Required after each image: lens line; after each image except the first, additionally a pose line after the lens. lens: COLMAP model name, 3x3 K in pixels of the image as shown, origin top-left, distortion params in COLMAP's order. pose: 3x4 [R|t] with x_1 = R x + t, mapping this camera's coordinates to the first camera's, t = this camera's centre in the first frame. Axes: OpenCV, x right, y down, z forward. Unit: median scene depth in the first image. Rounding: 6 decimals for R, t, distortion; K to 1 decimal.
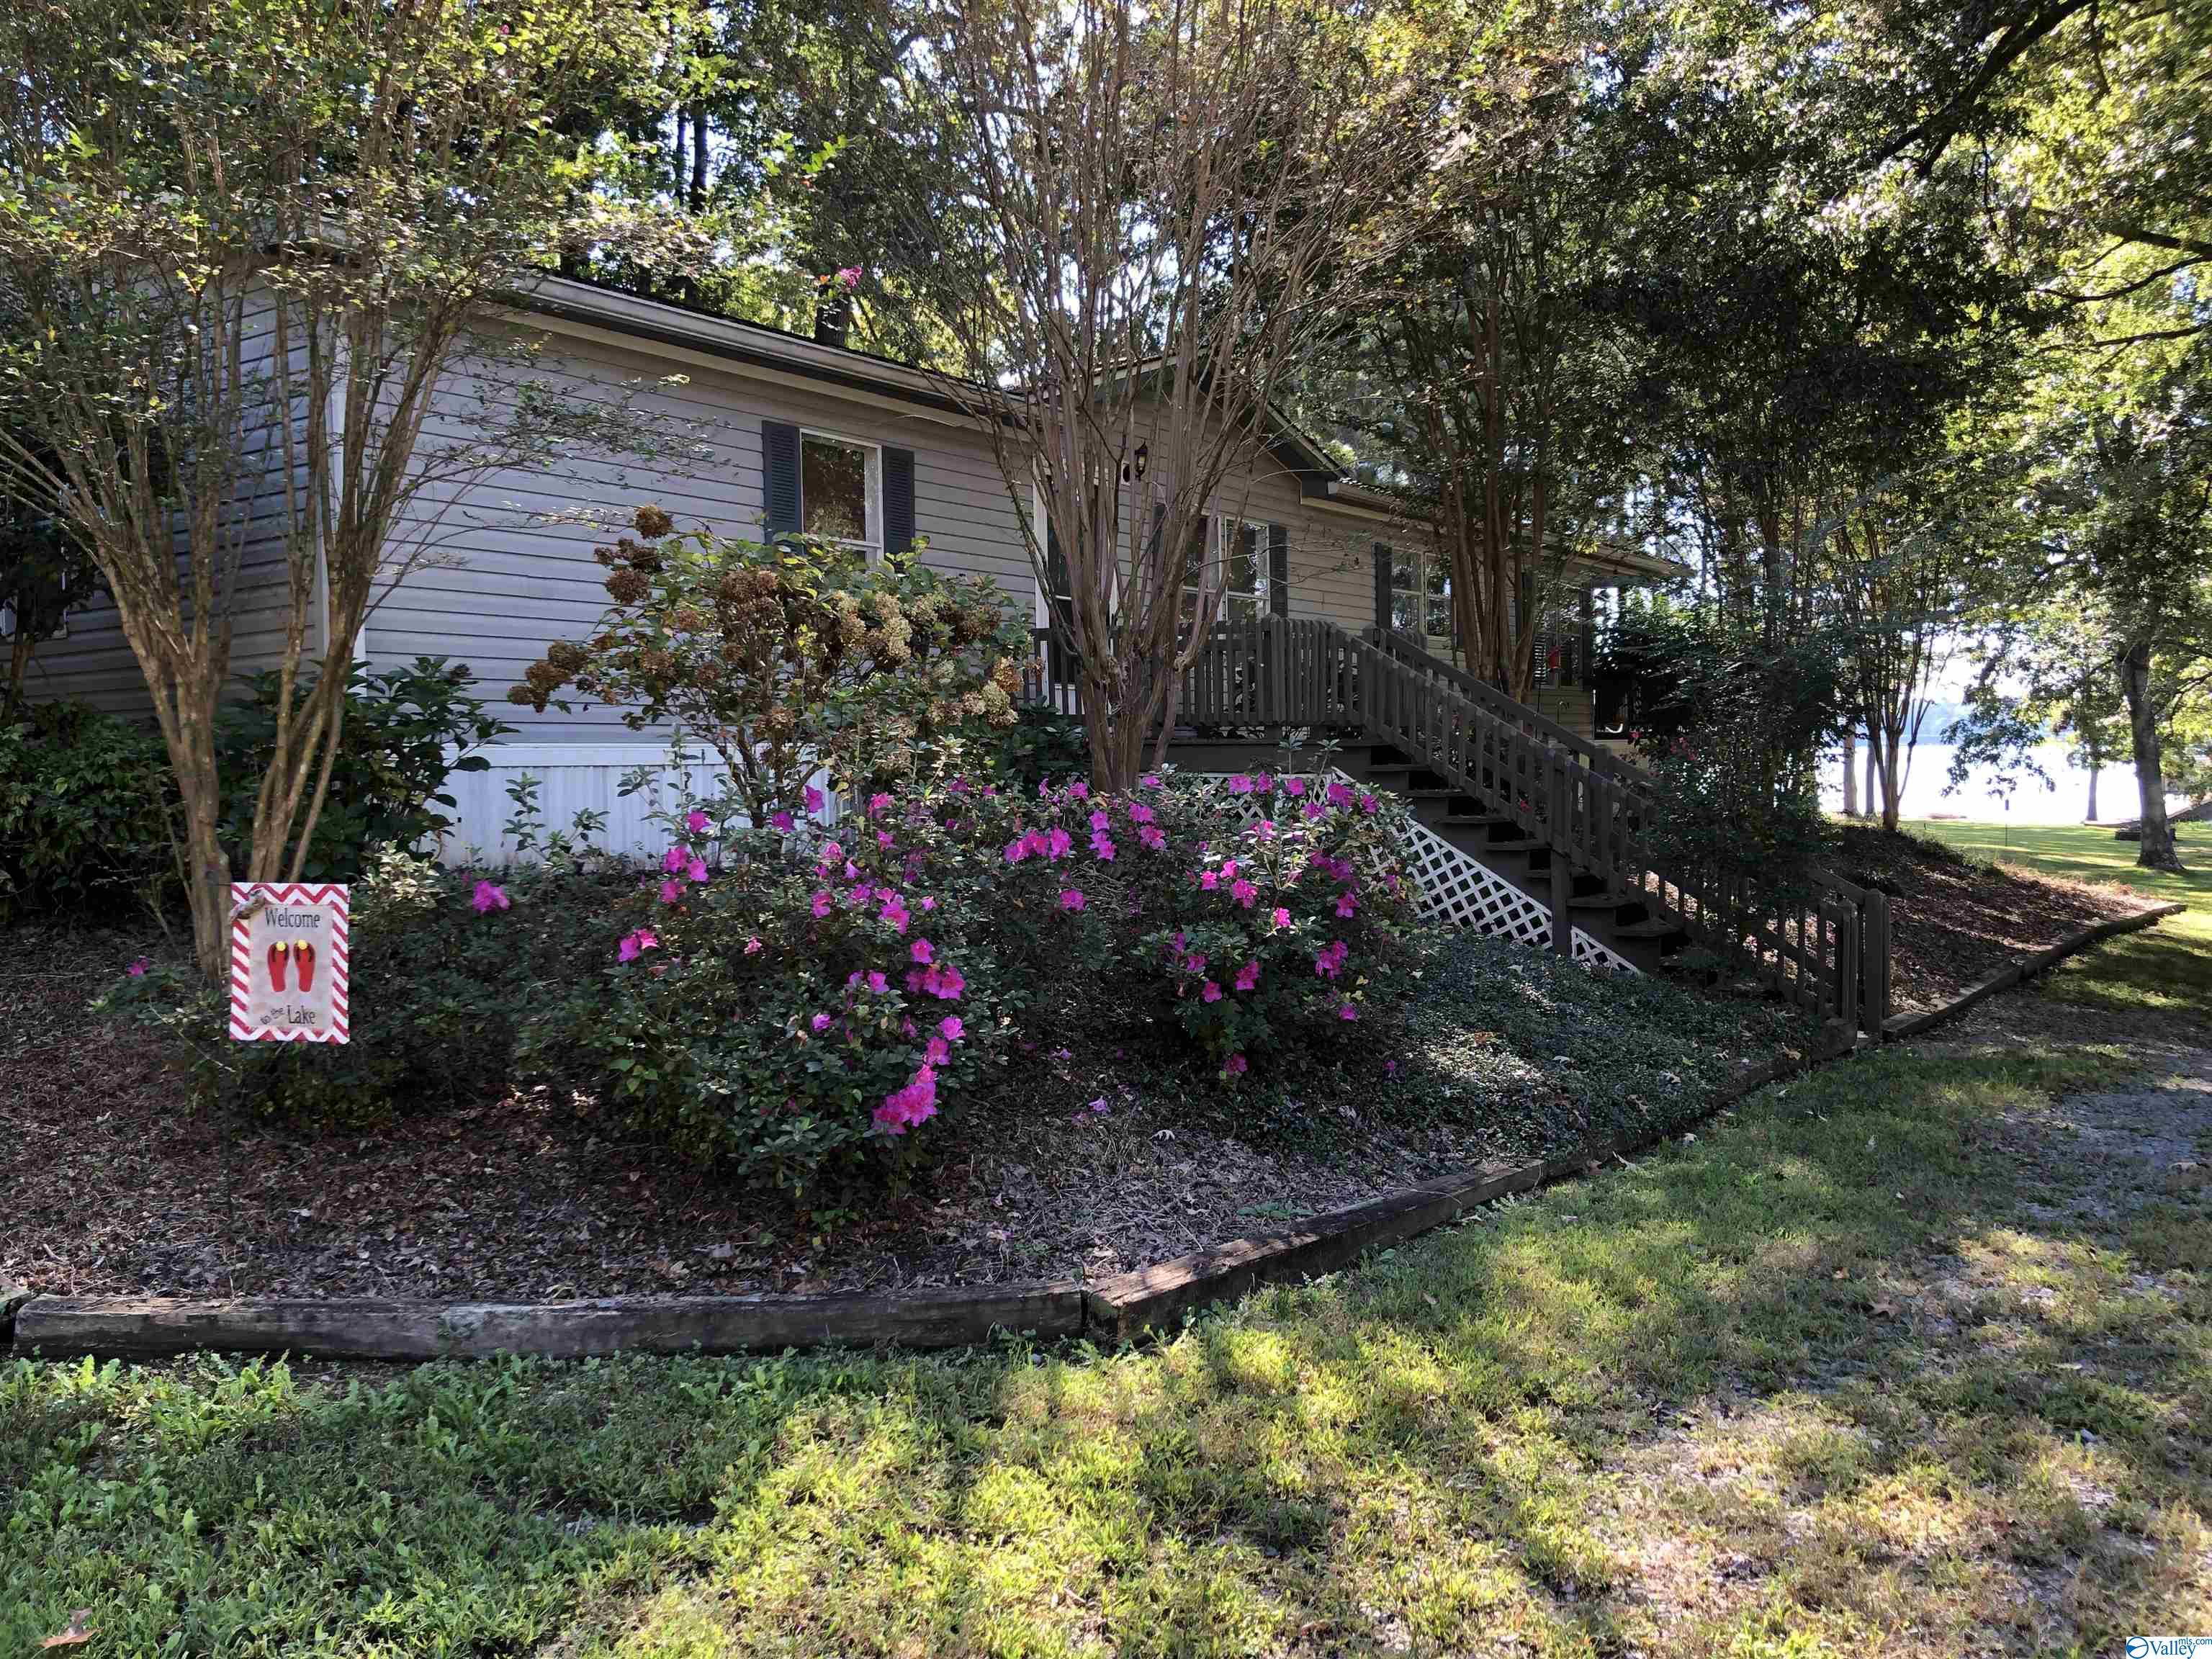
lens RADIAL K [[1810.1, 0, 1108.0], [0, 1810.1, 827.0], [0, 0, 1]] dist [0.047890, -0.050982]
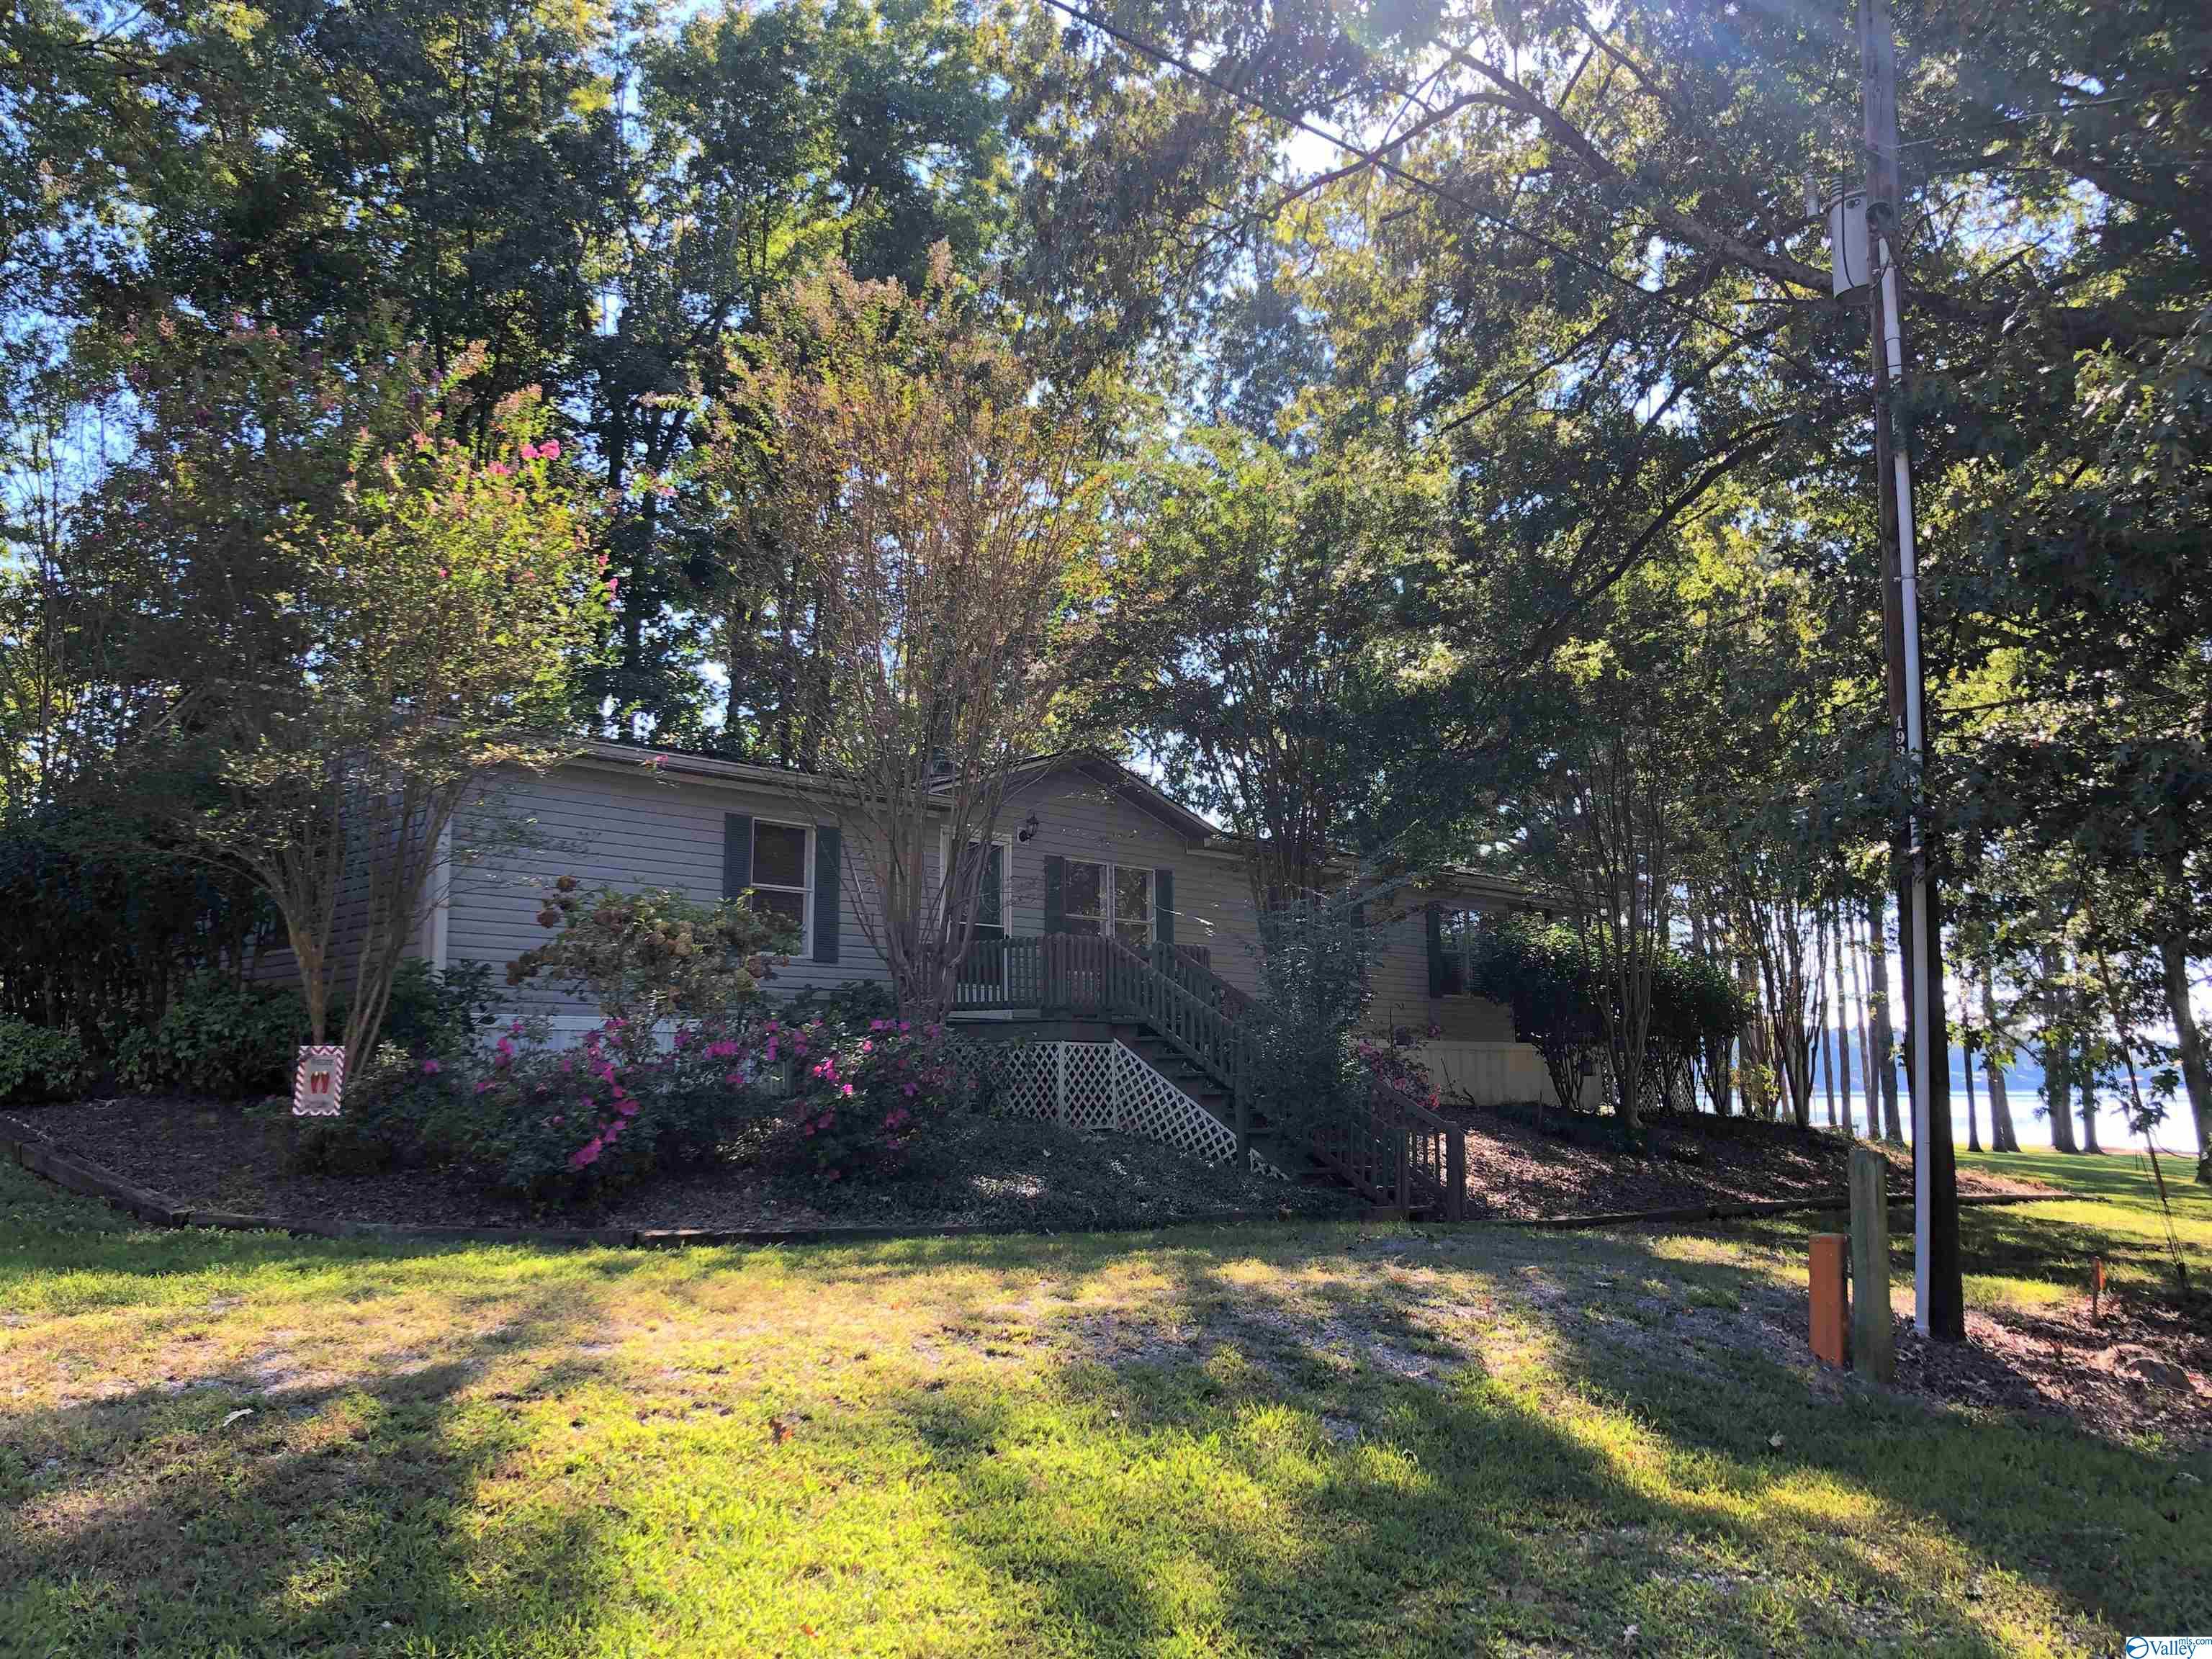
lens RADIAL K [[1810.1, 0, 1103.5], [0, 1810.1, 833.0], [0, 0, 1]] dist [0.047890, -0.050982]
pose [[0.990265, -0.015629, -0.138313, 0.338793], [-0.009483, 0.983792, -0.179061, 0.067103], [0.138870, 0.178629, 0.974067, -0.459959]]
